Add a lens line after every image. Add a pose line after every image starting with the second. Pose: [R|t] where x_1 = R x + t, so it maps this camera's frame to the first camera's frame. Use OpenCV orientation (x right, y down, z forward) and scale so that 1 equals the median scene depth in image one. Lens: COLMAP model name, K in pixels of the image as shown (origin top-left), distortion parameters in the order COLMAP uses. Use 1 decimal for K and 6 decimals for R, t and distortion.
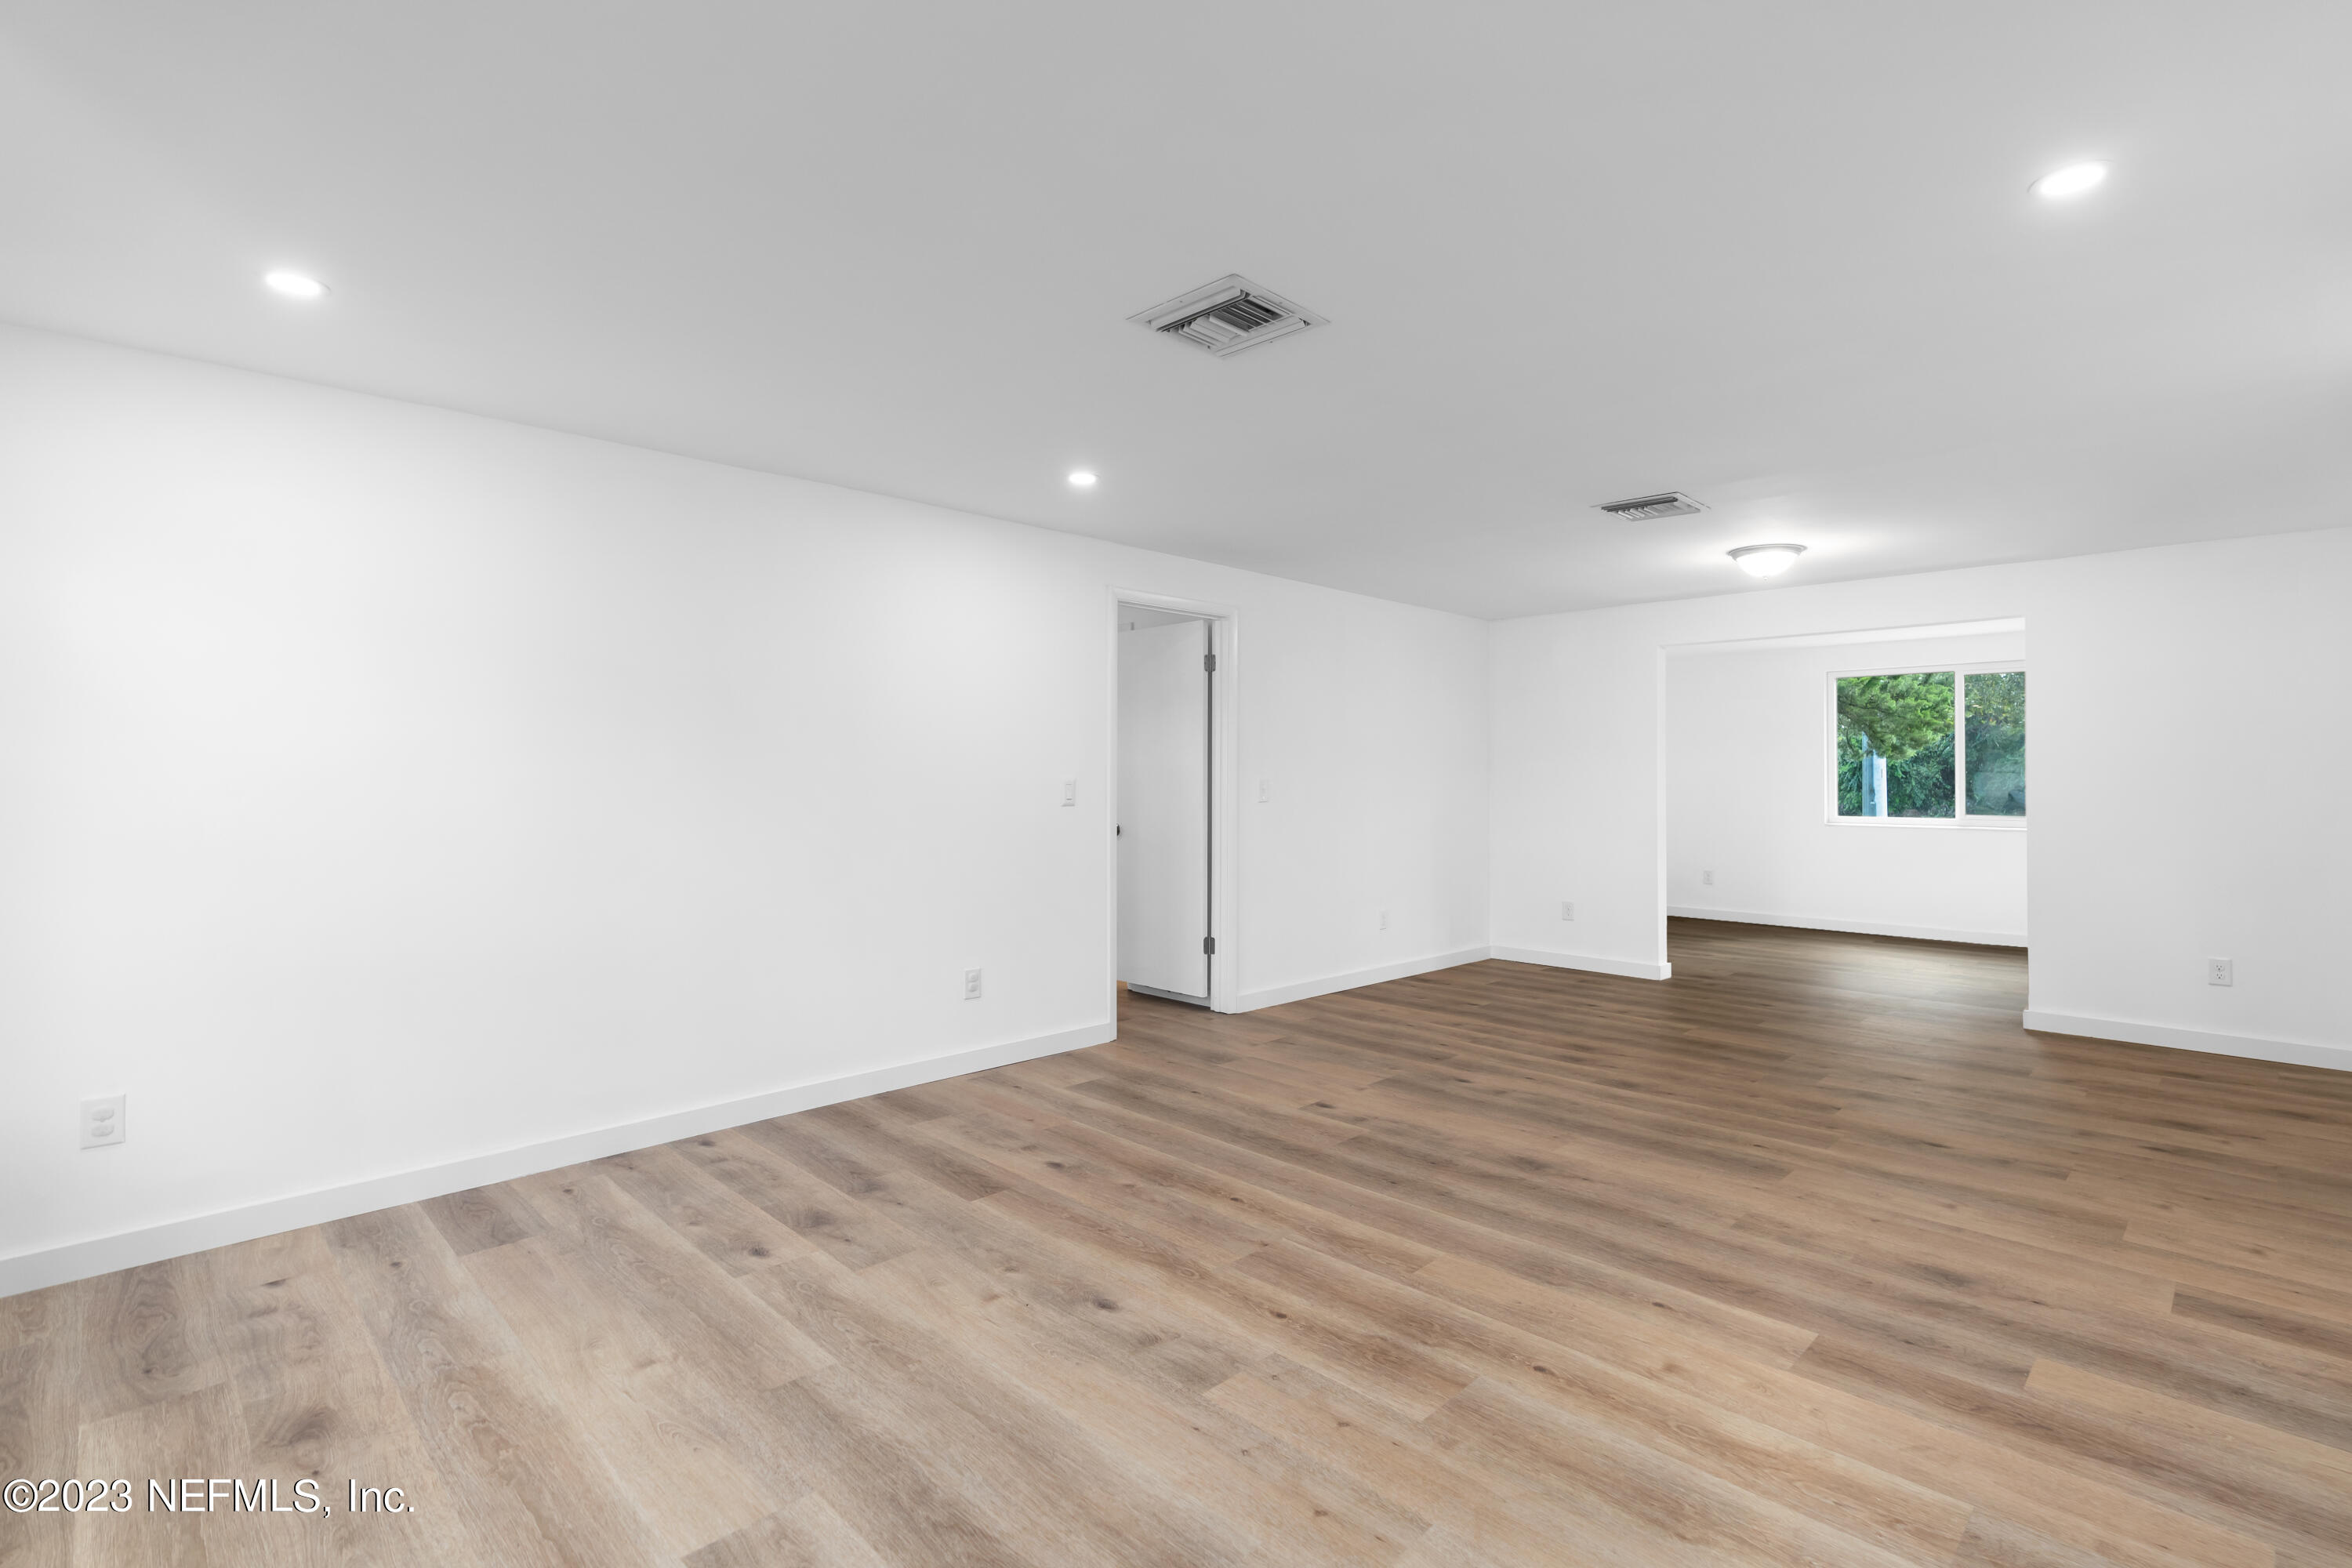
lens RADIAL K [[1079.6, 0, 1210.9], [0, 1079.6, 777.9], [0, 0, 1]] dist [-0.001621, 0.001465]
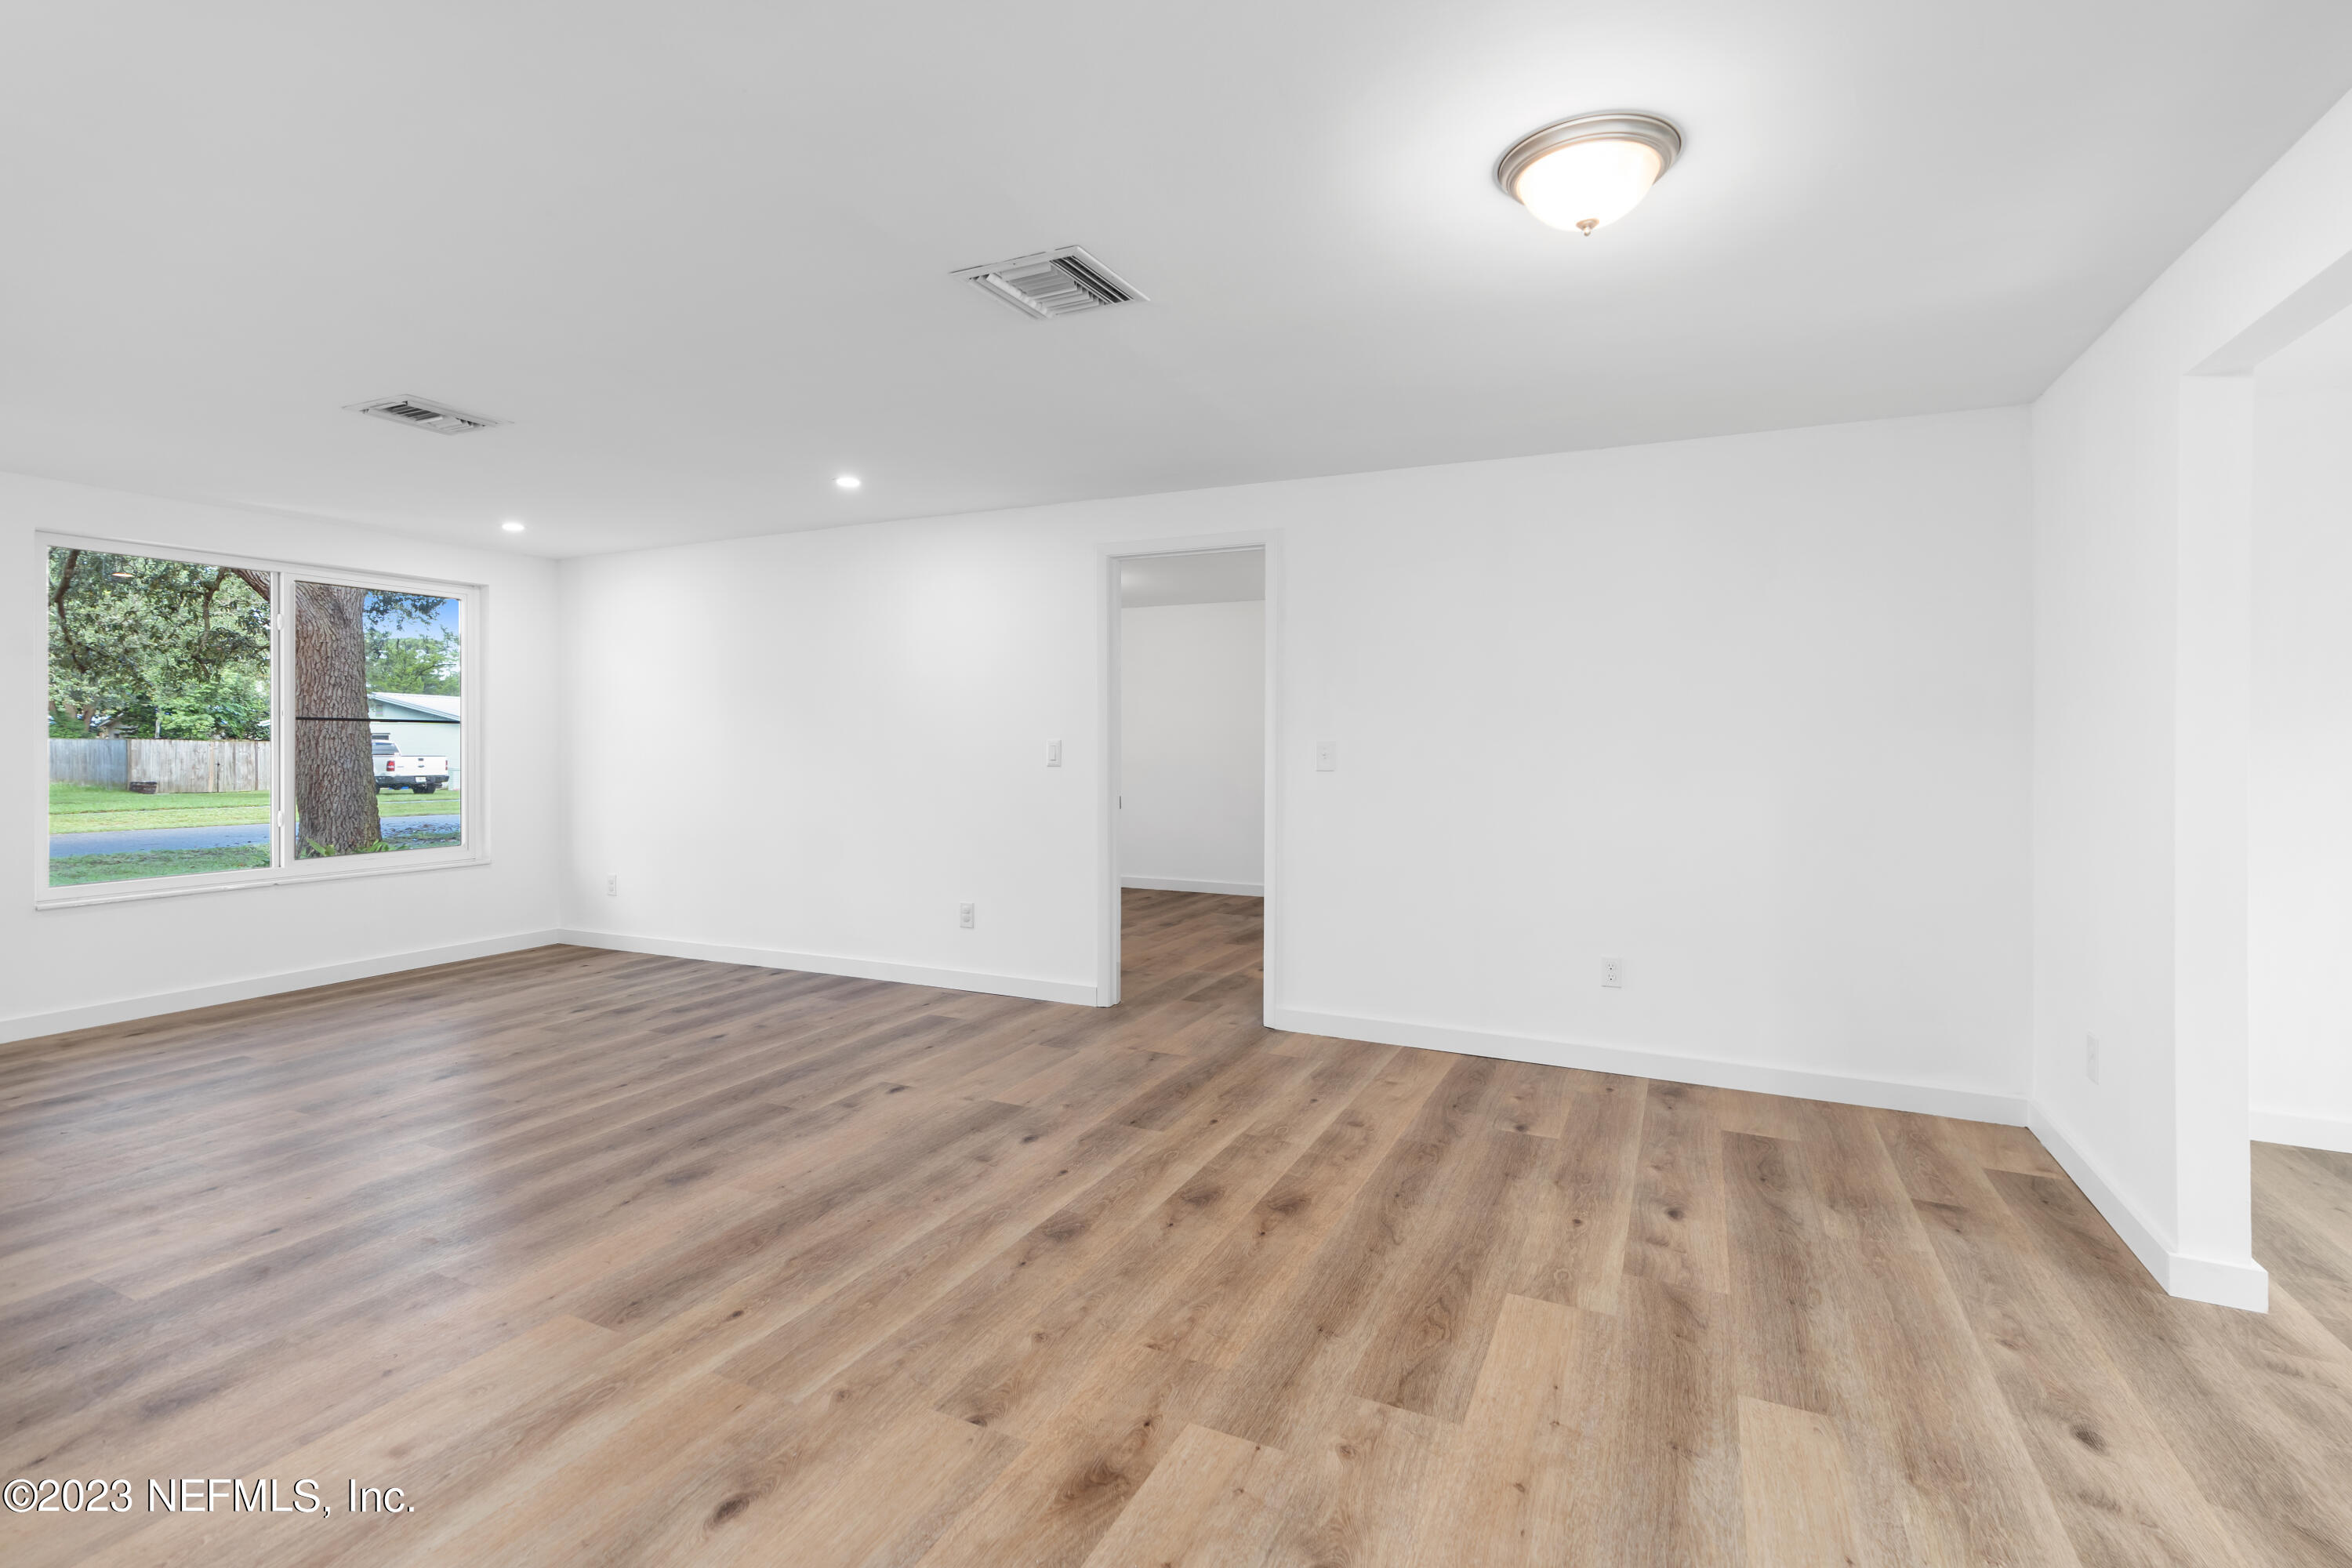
lens RADIAL K [[1079.6, 0, 1188.7], [0, 1079.6, 764.0], [0, 0, 1]] dist [-0.001621, 0.001465]
pose [[0.321360, 0.017605, -0.946794, 1.192929], [0.003307, 0.999800, 0.019713, 0.004520], [0.946951, -0.009466, 0.321237, 1.054007]]
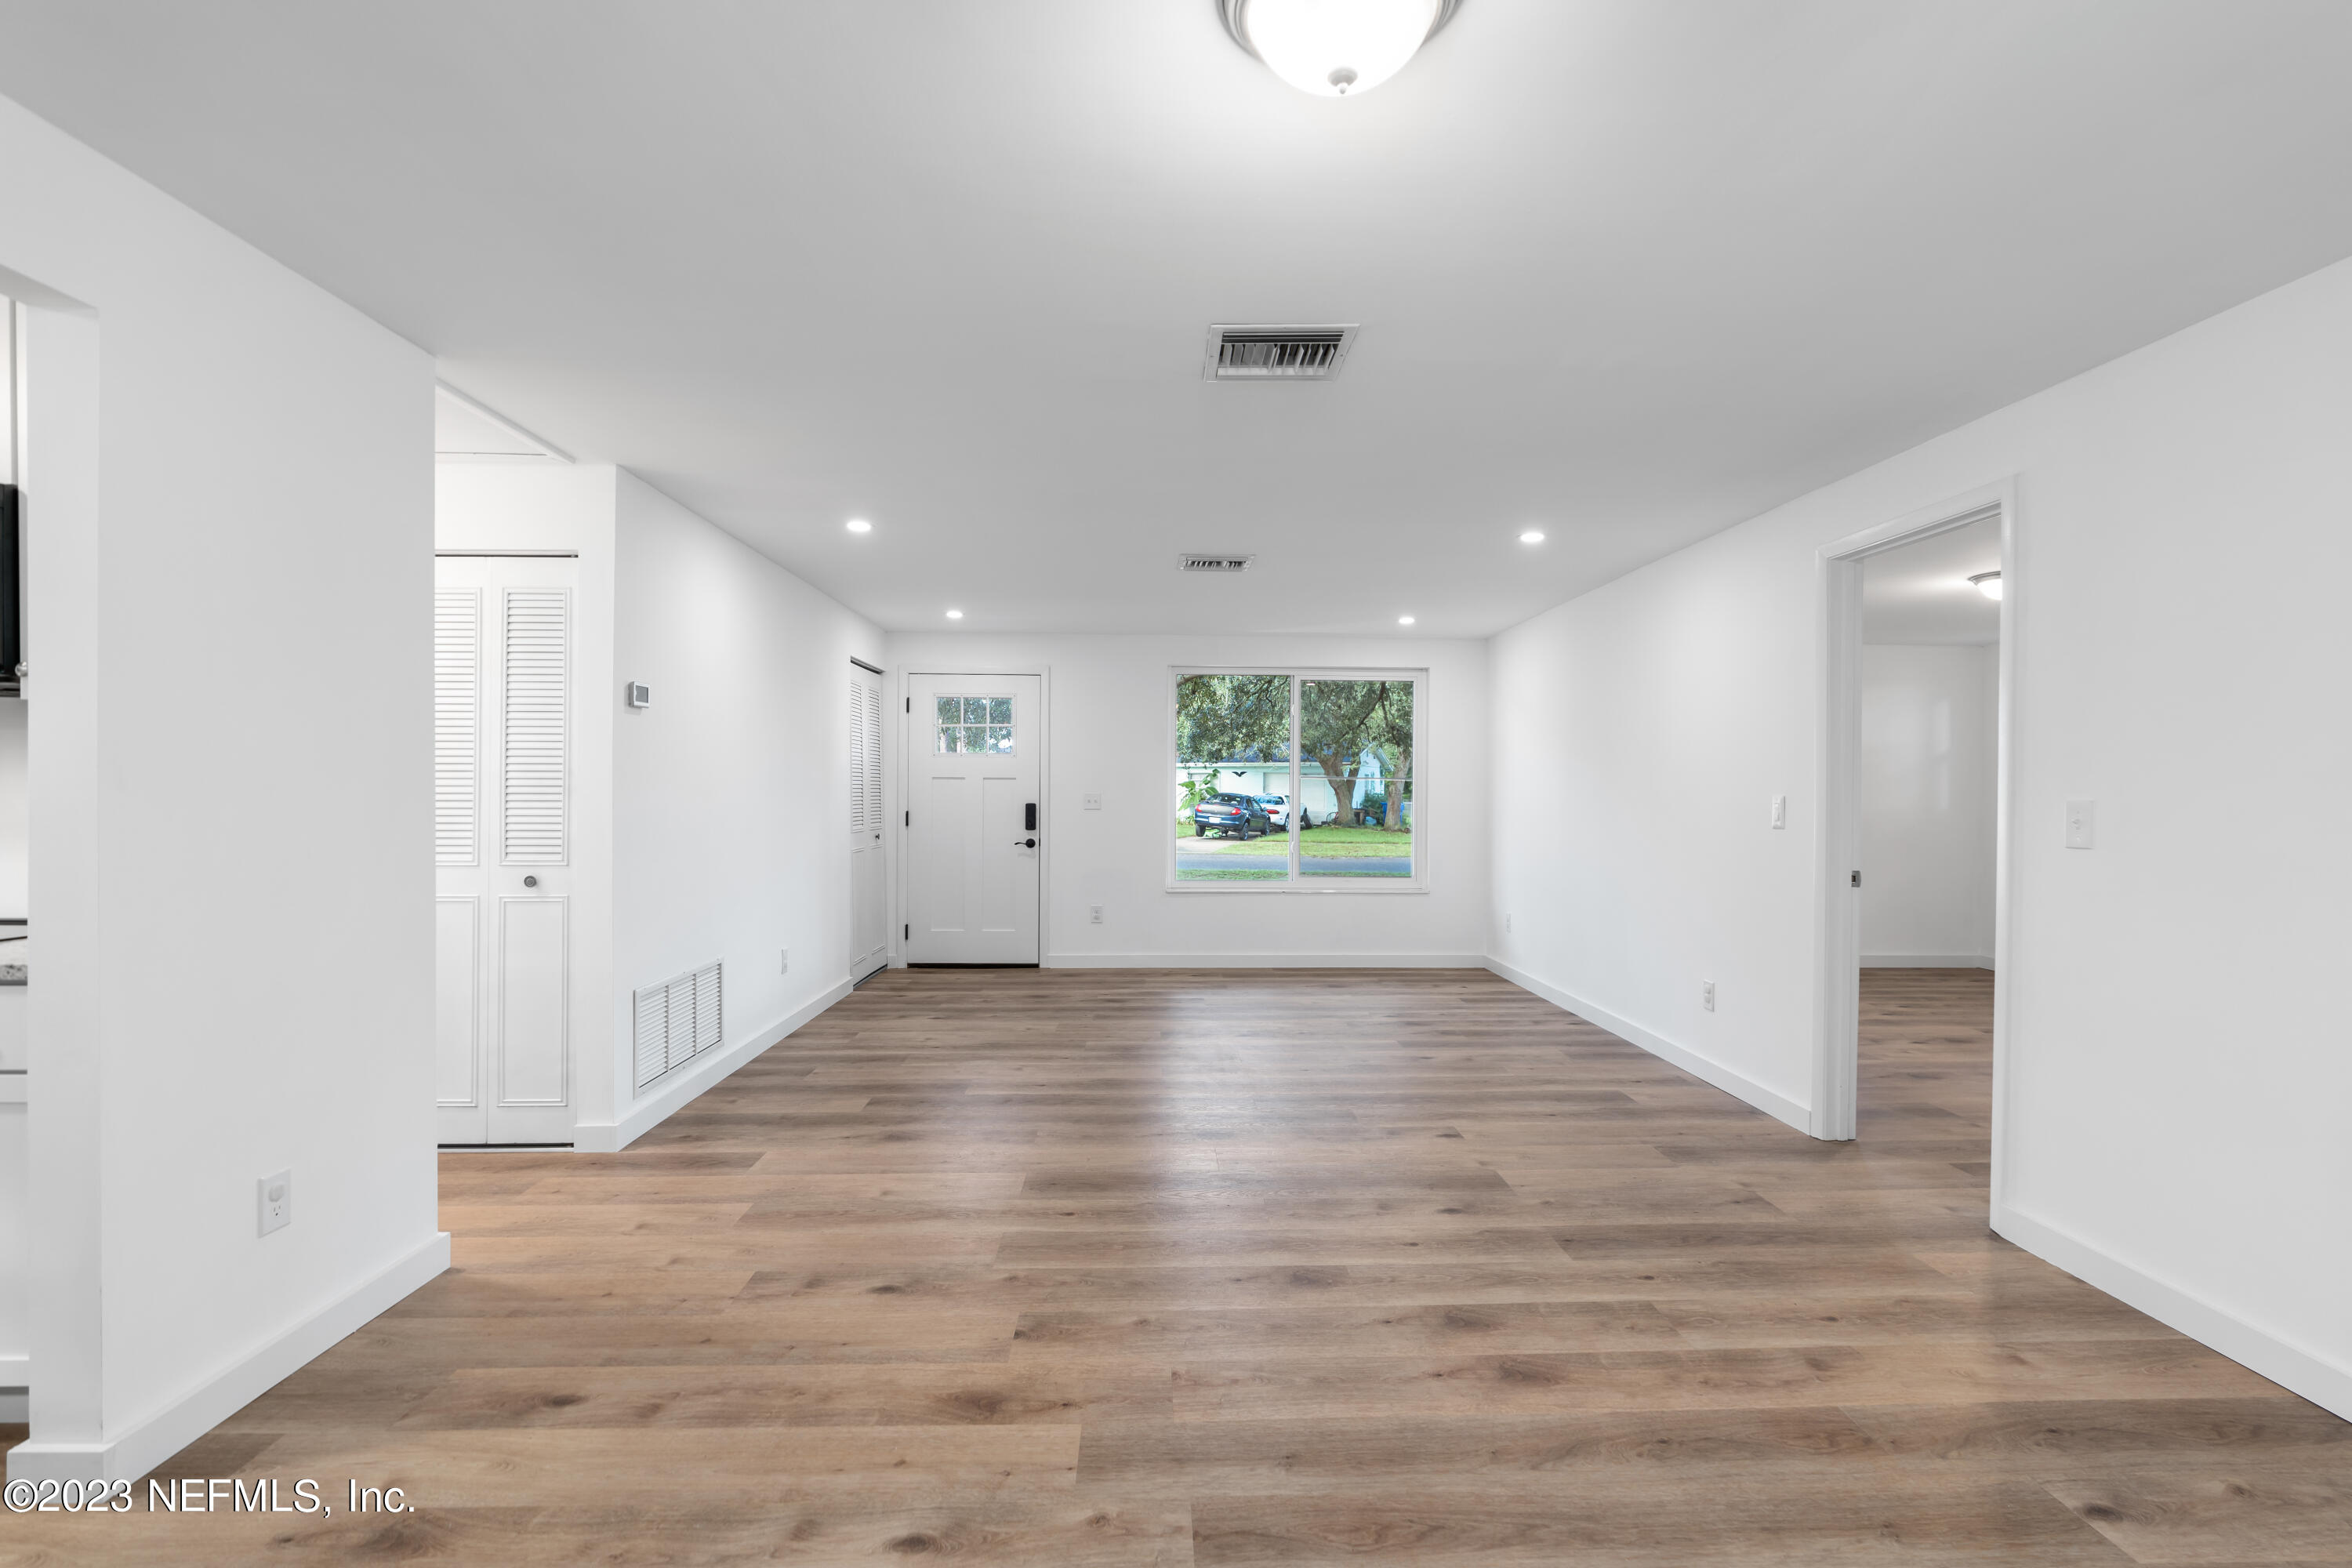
lens RADIAL K [[1079.6, 0, 1180.5], [0, 1079.6, 797.6], [0, 0, 1]] dist [-0.001621, 0.001465]
pose [[-0.693440, -0.001064, -0.720513, 1.072775], [-0.005502, 0.999978, 0.003819, 0.002326], [0.720493, 0.006613, -0.693430, 1.666867]]
